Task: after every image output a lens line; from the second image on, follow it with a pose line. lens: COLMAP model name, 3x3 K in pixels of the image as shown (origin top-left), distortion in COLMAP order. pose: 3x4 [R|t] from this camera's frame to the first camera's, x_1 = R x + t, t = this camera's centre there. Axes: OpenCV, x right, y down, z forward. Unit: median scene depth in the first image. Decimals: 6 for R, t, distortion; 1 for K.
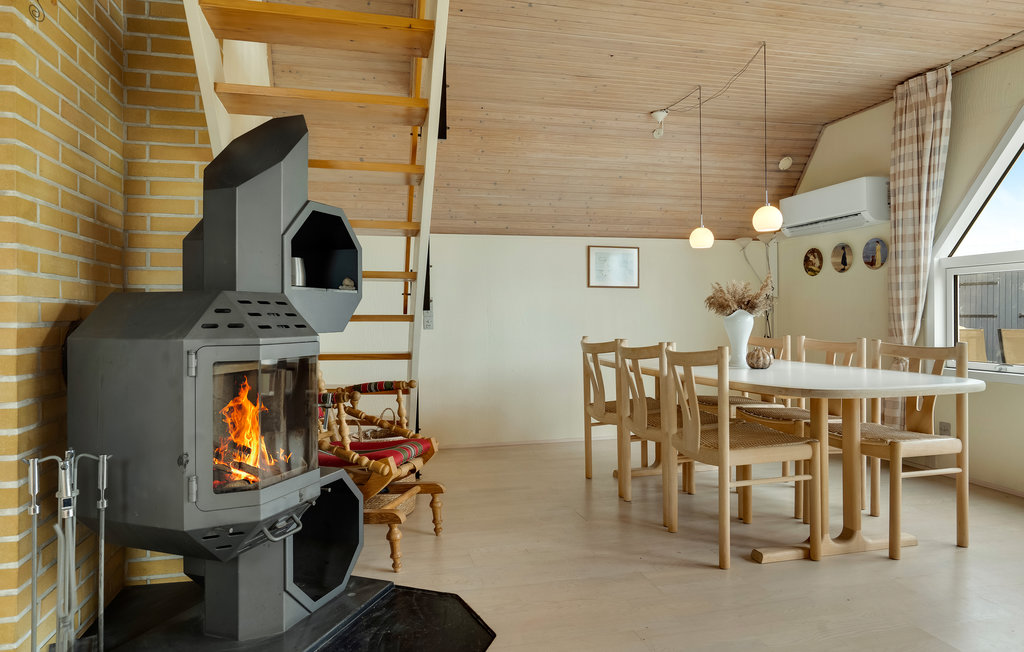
lens RADIAL K [[632.4, 0, 513.2], [0, 632.4, 315.8], [0, 0, 1]] dist [-0.003139, 0.006015]
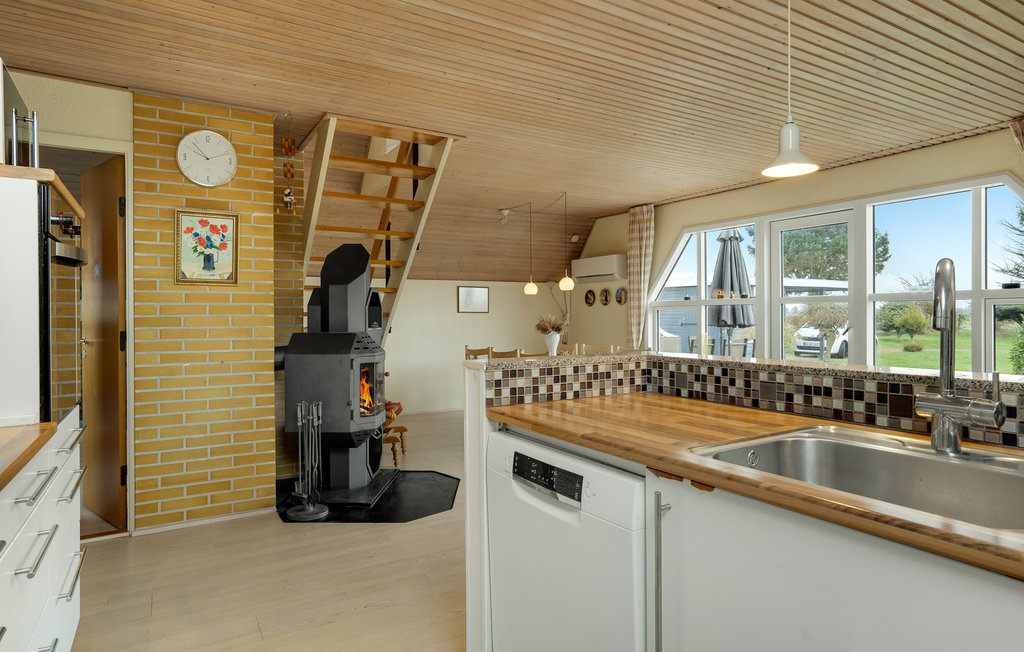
lens RADIAL K [[588.8, 0, 511.9], [0, 588.8, 323.7], [0, 0, 1]] dist [0.003640, 0.000512]
pose [[0.955015, -0.002347, 0.296547, -0.235848], [-0.000658, 0.999949, 0.010033, -0.041386], [-0.296556, -0.009776, 0.954965, -0.543407]]
